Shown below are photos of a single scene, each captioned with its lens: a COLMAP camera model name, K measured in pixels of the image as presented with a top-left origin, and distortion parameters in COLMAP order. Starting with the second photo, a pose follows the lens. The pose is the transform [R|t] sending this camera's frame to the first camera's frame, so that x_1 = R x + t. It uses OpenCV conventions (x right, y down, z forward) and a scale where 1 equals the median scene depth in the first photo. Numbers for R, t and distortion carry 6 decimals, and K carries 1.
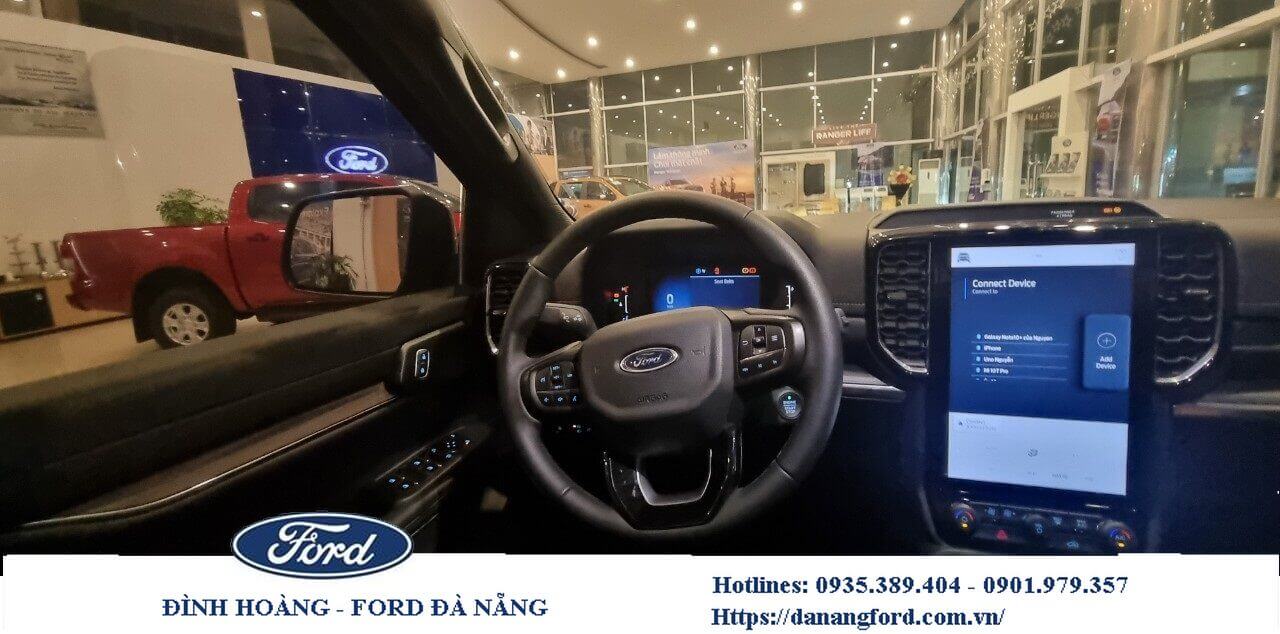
lens RADIAL K [[535.2, 0, 641.8], [0, 535.2, 296.3], [0, 0, 1]] dist [-0.009880, -0.000353]
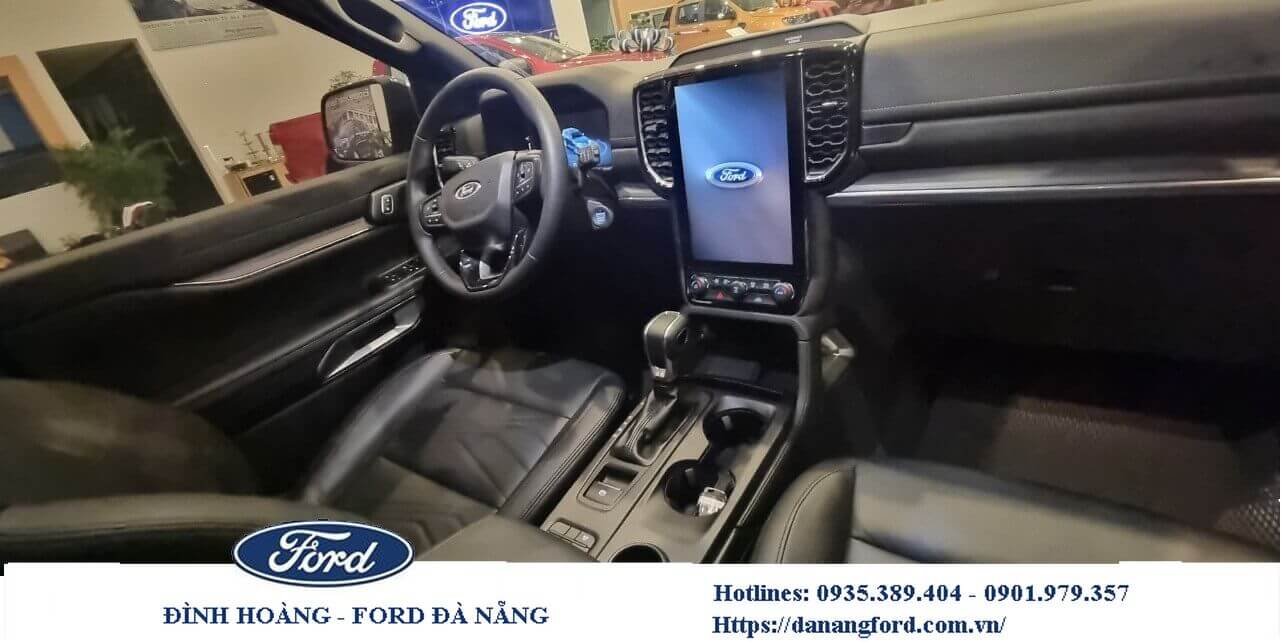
lens RADIAL K [[528.6, 0, 643.0], [0, 528.6, 288.1], [0, 0, 1]] dist [0.002891, 0.000380]
pose [[0.960589, -0.025119, -0.276836, 0.730836], [0.103392, 0.956742, 0.271947, 0.017164], [0.258029, -0.289852, 0.921633, -0.300365]]
